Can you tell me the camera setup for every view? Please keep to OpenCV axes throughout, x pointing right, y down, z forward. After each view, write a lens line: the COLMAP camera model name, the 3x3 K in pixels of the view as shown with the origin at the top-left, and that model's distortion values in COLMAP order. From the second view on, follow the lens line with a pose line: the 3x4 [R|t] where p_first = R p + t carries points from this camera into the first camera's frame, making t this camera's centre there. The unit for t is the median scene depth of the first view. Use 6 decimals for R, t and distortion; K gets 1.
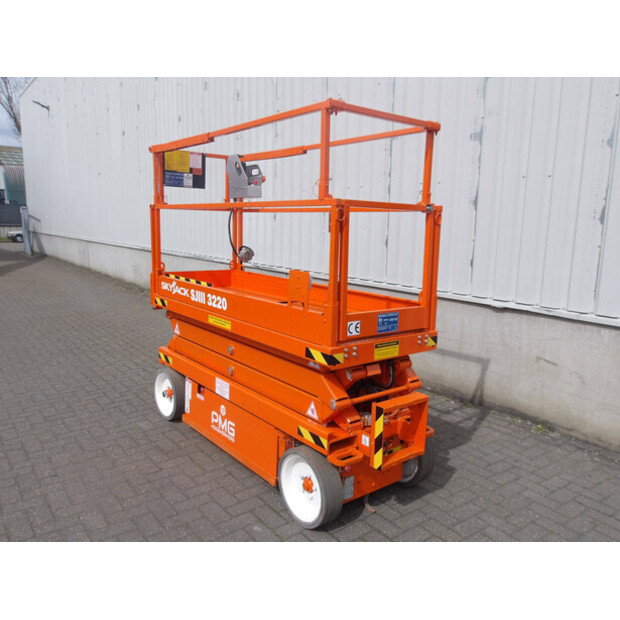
lens RADIAL K [[510.5, 0, 305.6], [0, 510.5, 310.8], [0, 0, 1]] dist [0.006629, 0.001086]
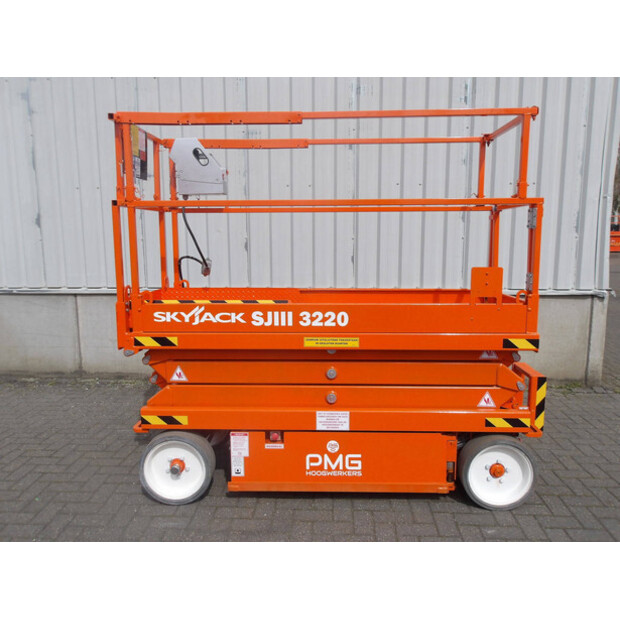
lens RADIAL K [[510.5, 0, 312.5], [0, 510.5, 309.3], [0, 0, 1]] dist [0.006629, 0.001086]
pose [[0.642897, -0.135213, 0.753924, -0.784069], [0.146651, 0.987815, 0.052106, -0.076625], [-0.751783, 0.077065, 0.654892, 0.455594]]
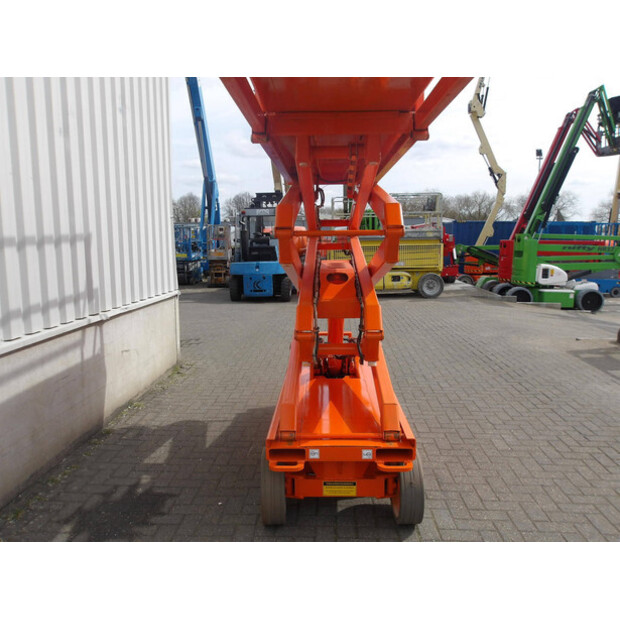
lens RADIAL K [[510.5, 0, 311.4], [0, 510.5, 309.8], [0, 0, 1]] dist [0.006629, 0.001086]
pose [[-0.776248, -0.101328, 0.622231, -0.693053], [0.096213, 0.956395, 0.275773, -0.327713], [-0.623043, 0.273935, -0.732651, 1.844861]]
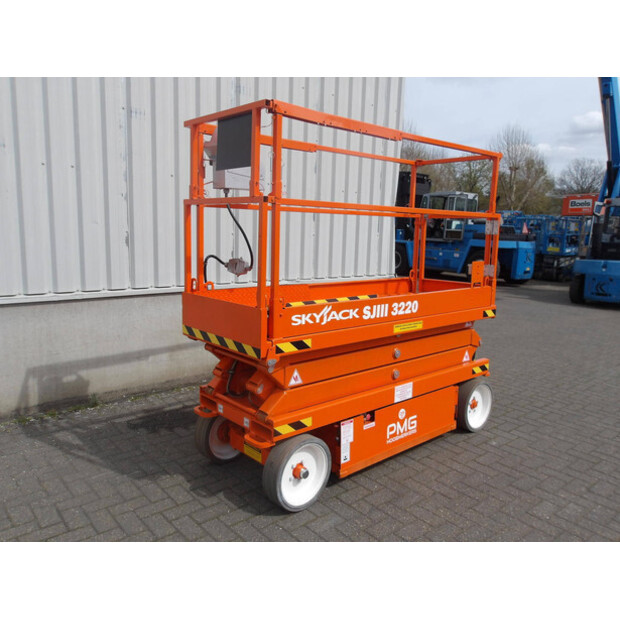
lens RADIAL K [[510.5, 0, 313.1], [0, 510.5, 309.2], [0, 0, 1]] dist [0.006629, 0.001086]
pose [[-0.064727, -0.180306, 0.981479, -1.097710], [0.139563, 0.972239, 0.187813, -0.218579], [-0.988095, 0.149135, -0.037766, 1.176495]]
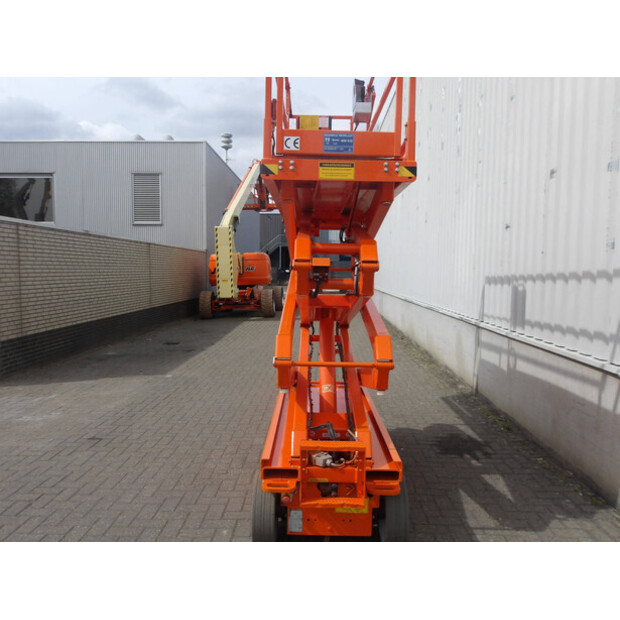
lens RADIAL K [[510.5, 0, 306.8], [0, 510.5, 311.3], [0, 0, 1]] dist [0.006629, 0.001086]
pose [[0.787674, 0.038784, -0.614870, 0.585630], [-0.100543, 0.992729, -0.066181, -0.011257], [0.607833, 0.113950, 0.785847, 0.111228]]
